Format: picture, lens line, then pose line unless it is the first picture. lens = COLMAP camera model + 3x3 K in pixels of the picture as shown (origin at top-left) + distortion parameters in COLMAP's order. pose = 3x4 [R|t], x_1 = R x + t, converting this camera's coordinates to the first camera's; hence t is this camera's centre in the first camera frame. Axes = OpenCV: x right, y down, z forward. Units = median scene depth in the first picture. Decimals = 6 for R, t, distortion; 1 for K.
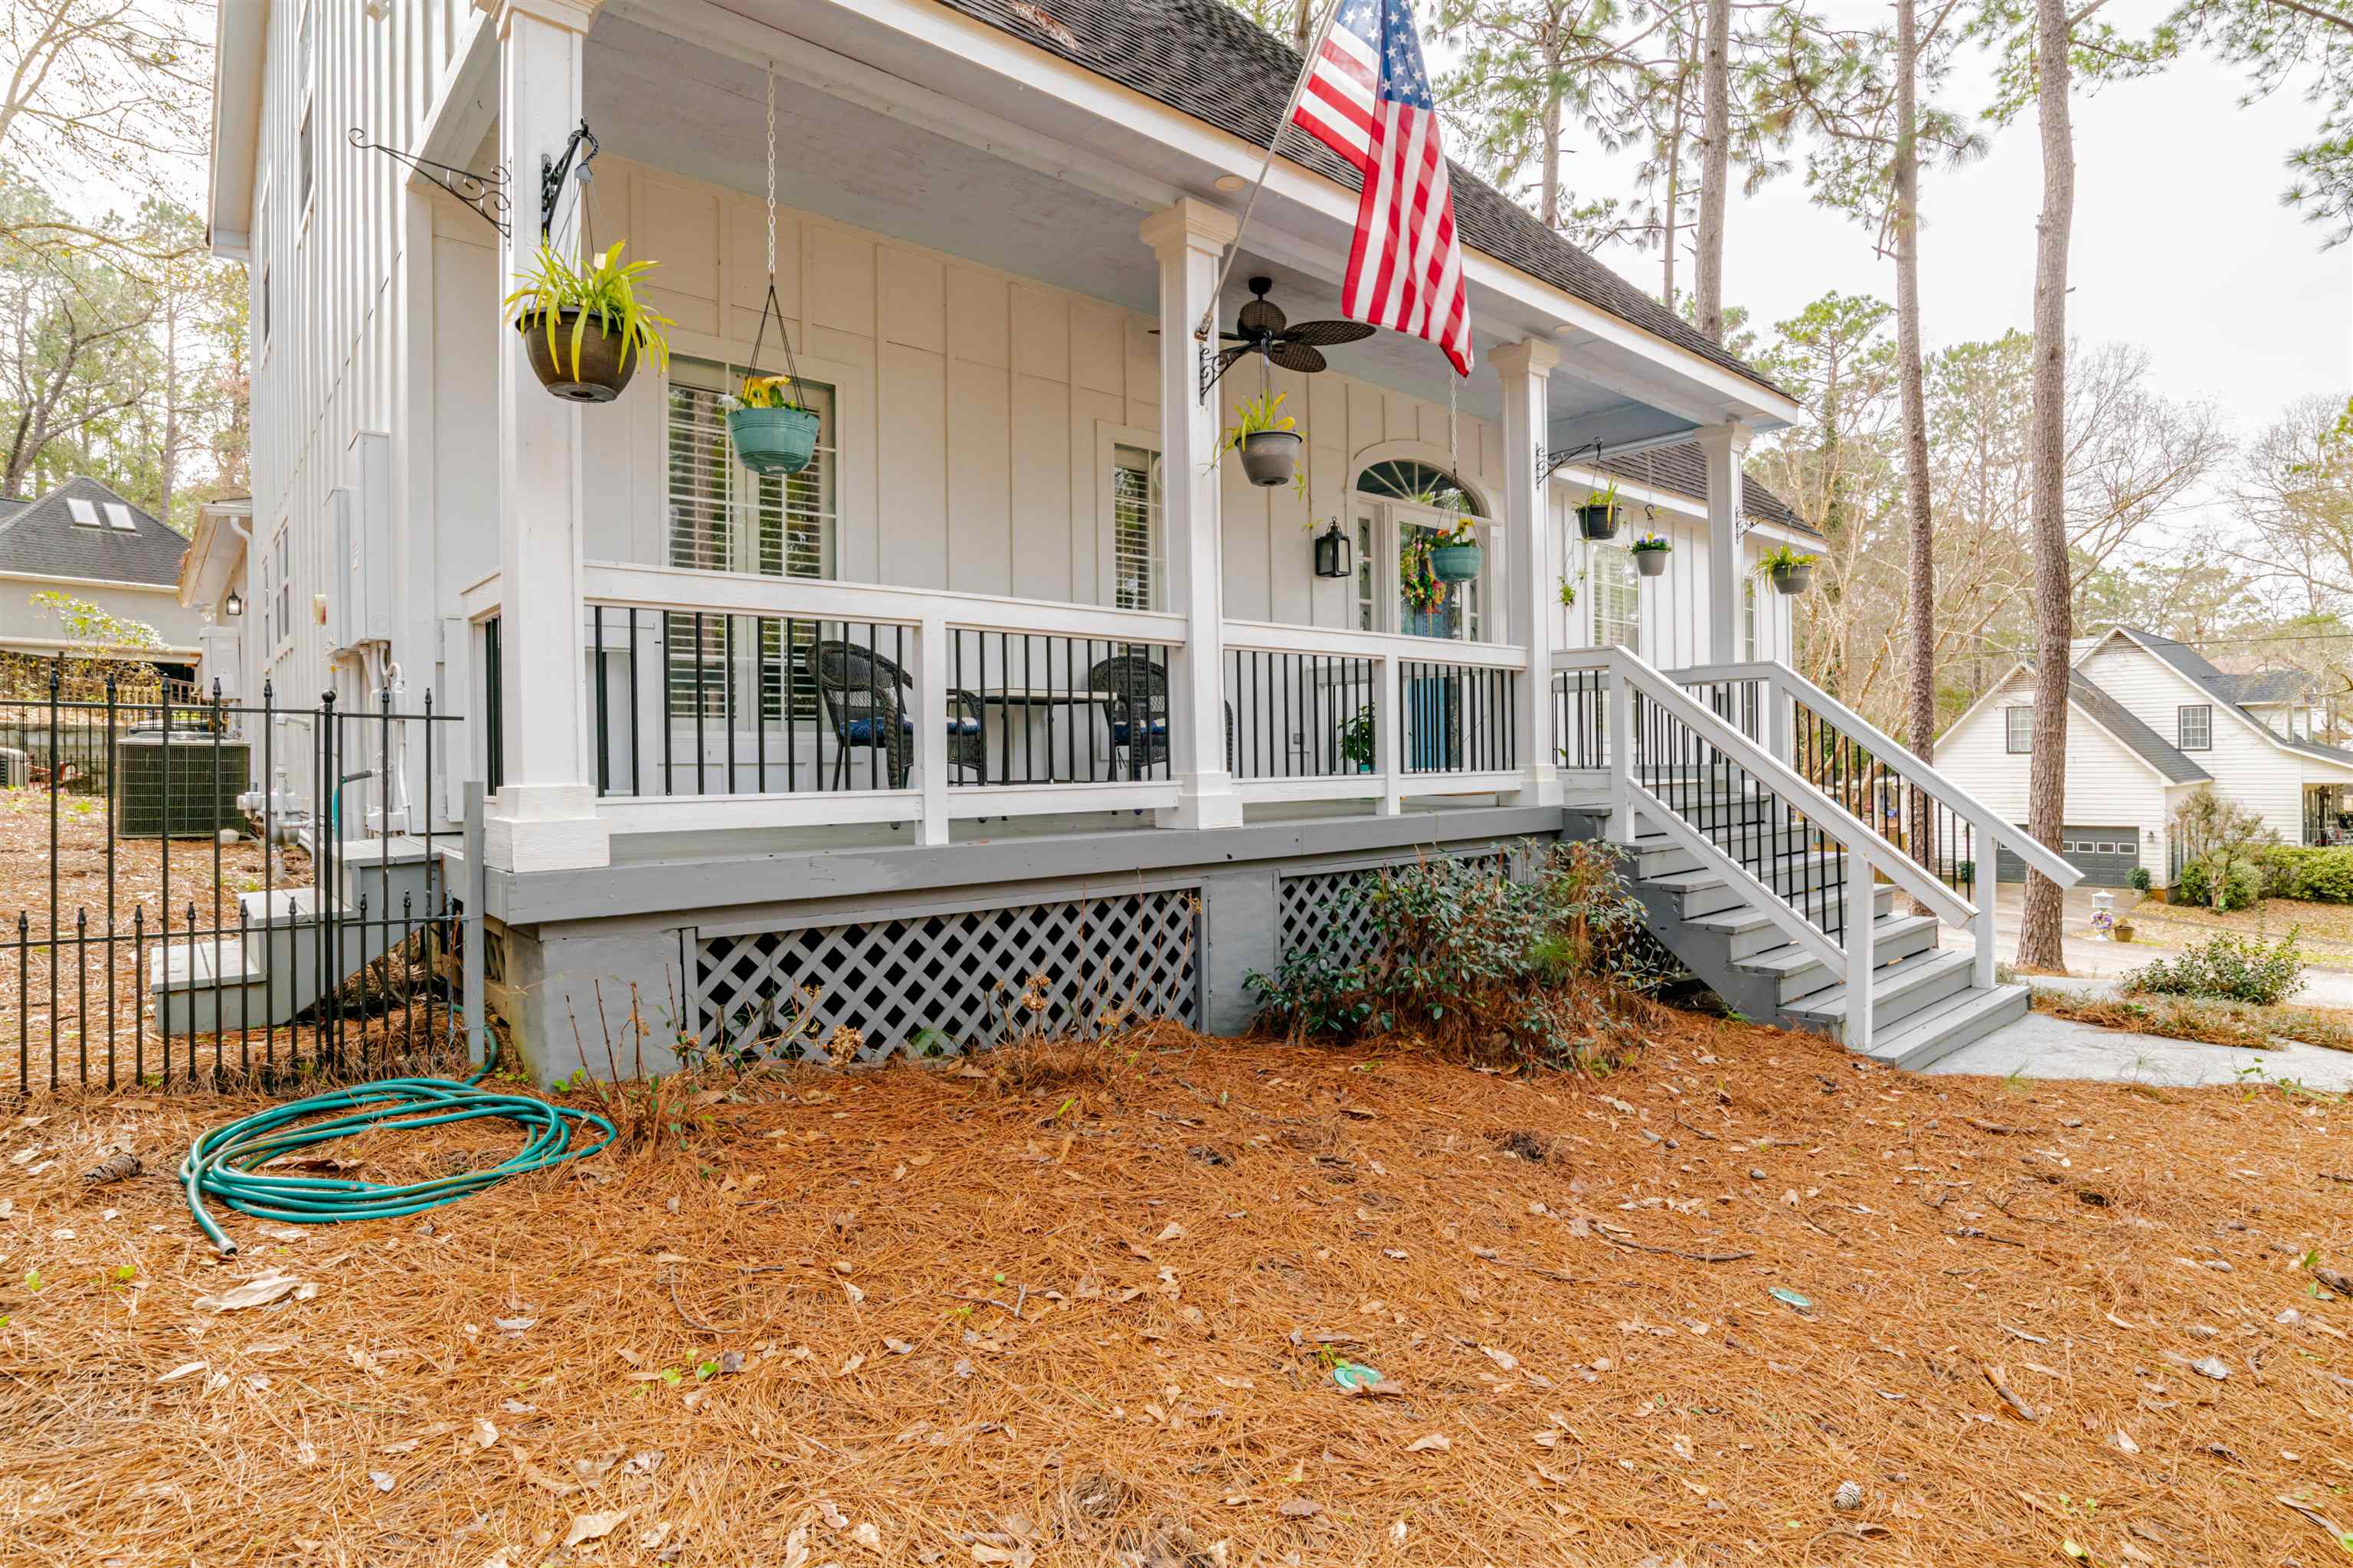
lens RADIAL K [[1197.7, 0, 1169.5], [0, 1197.7, 767.7], [0, 0, 1]] dist [-0.032672, 0.009519]
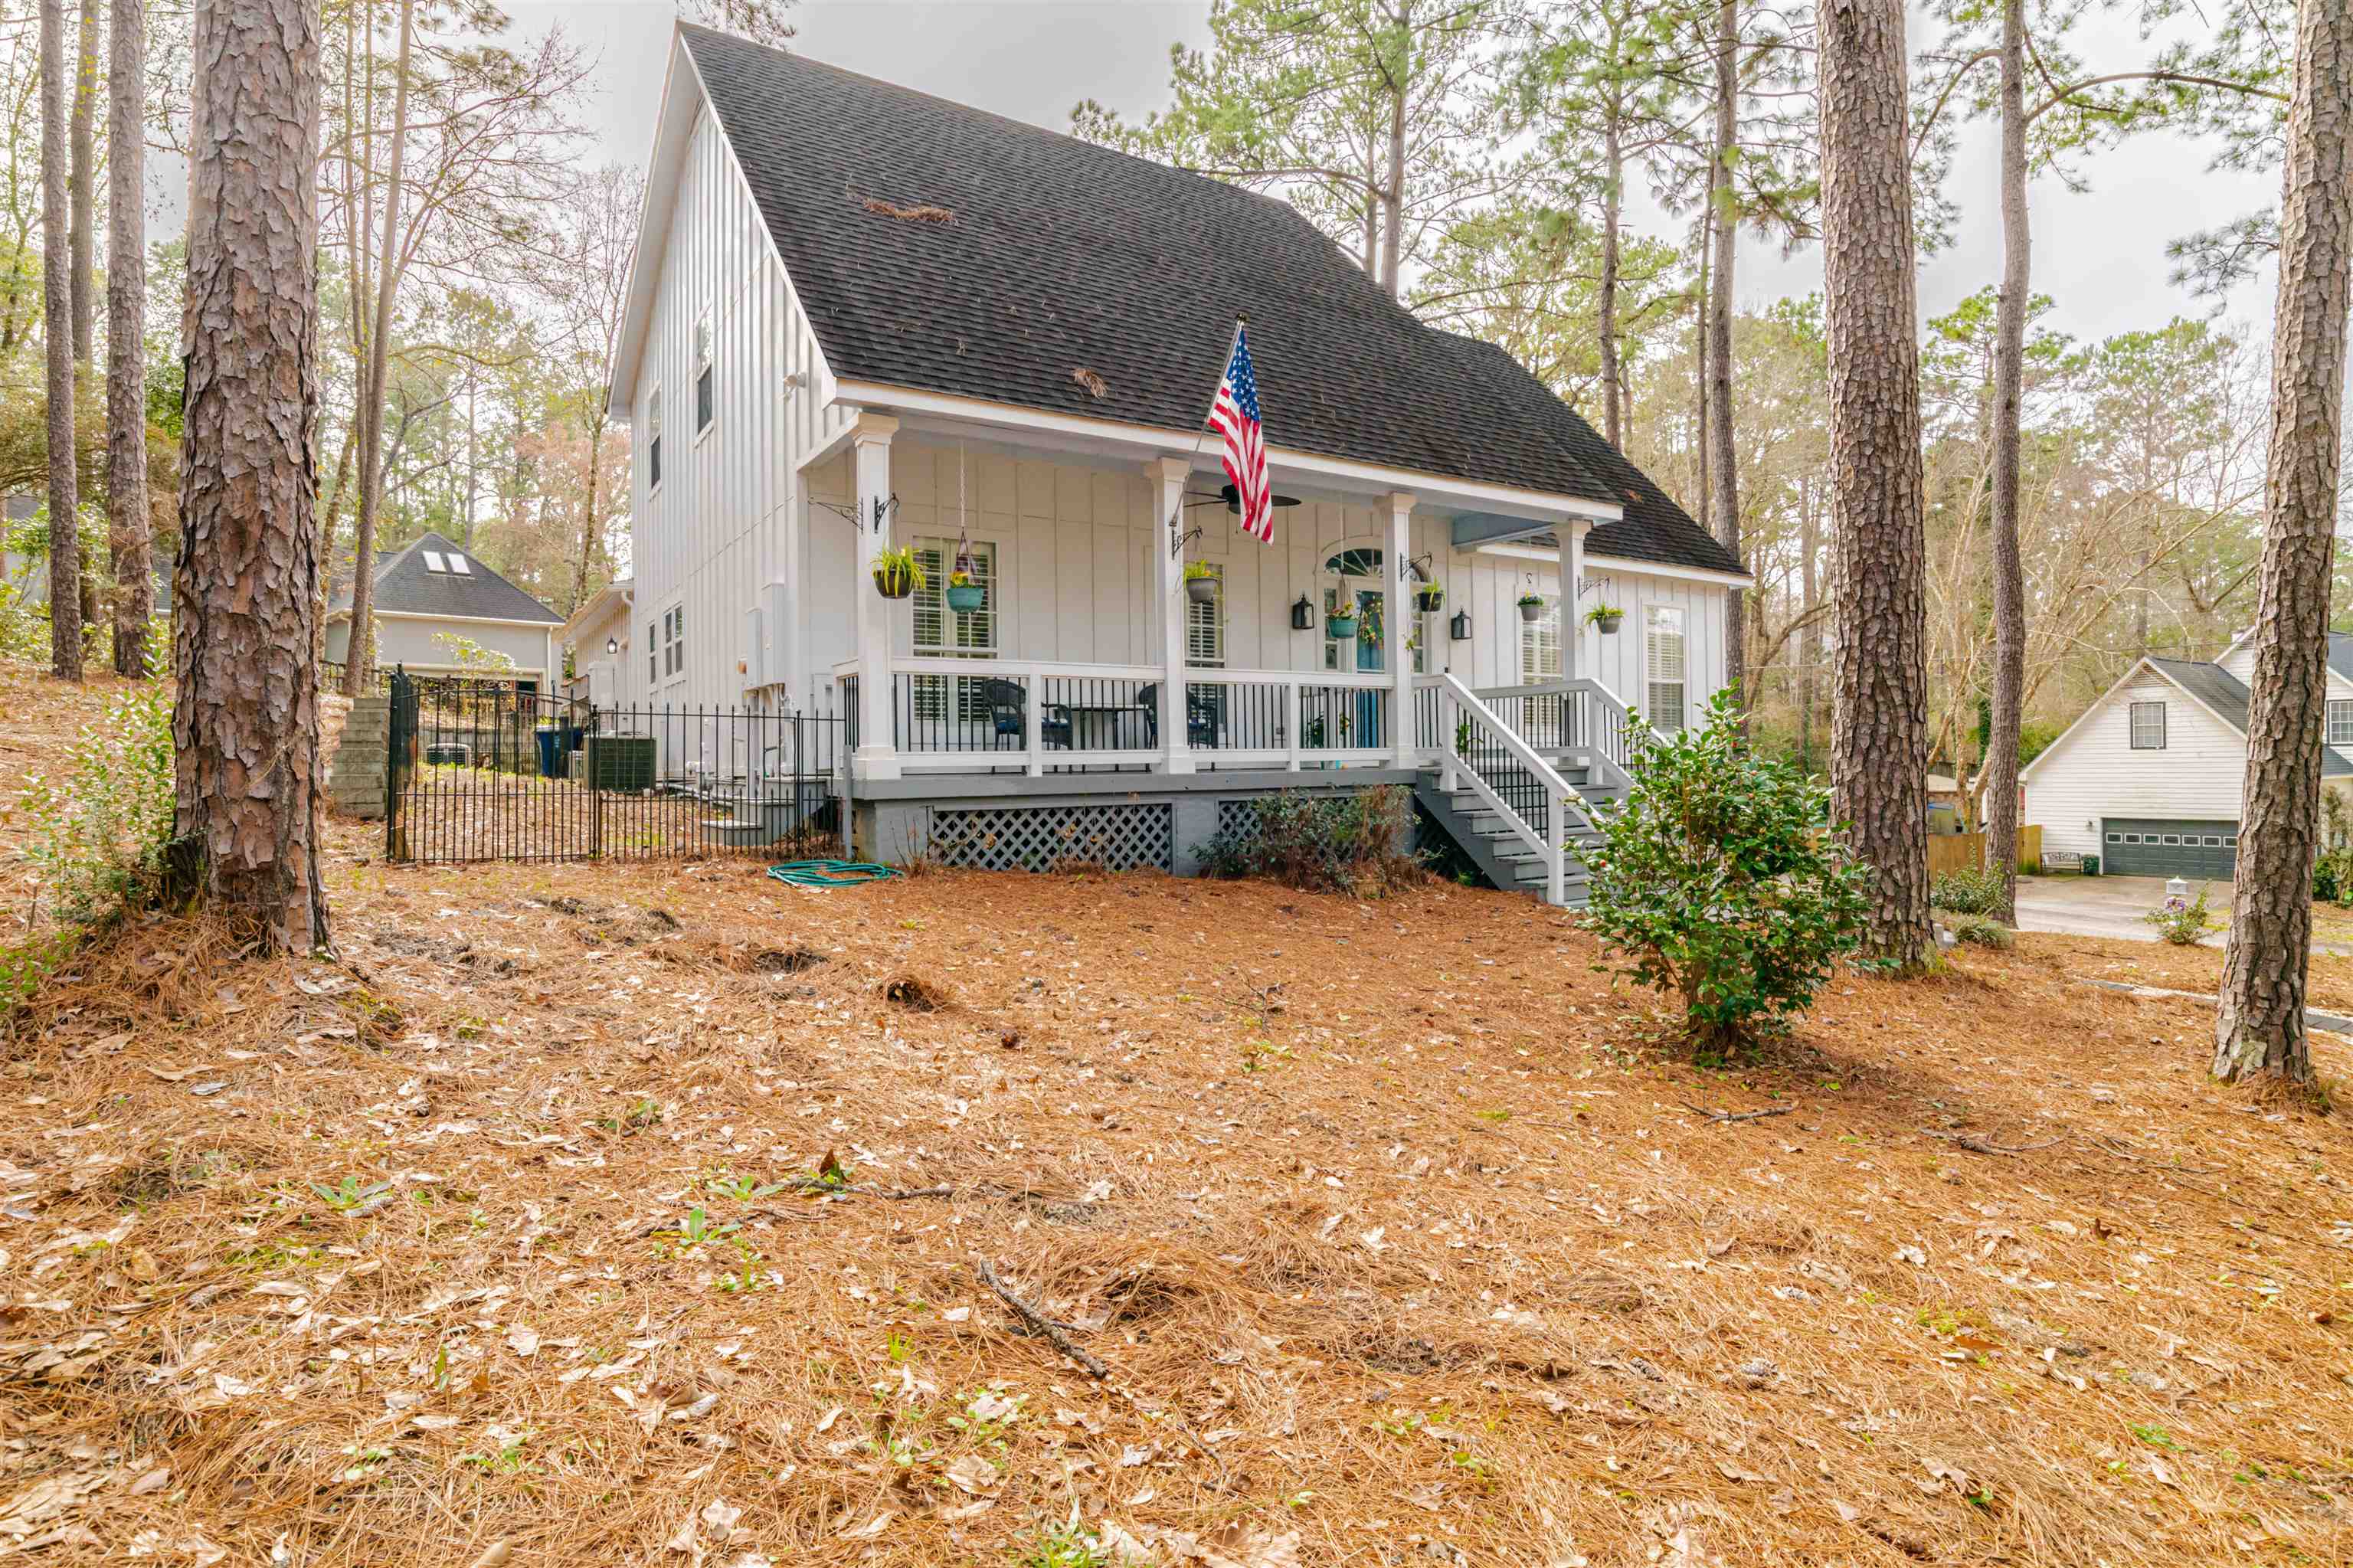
lens RADIAL K [[1277.1, 0, 1179.9], [0, 1277.1, 785.8], [0, 0, 1]] dist [-0.013264, -0.000388]
pose [[0.988175, 0.001447, -0.153321, 0.349448], [-0.000043, 0.999958, 0.009160, 0.049409], [0.153328, -0.009045, 0.988134, -1.048612]]
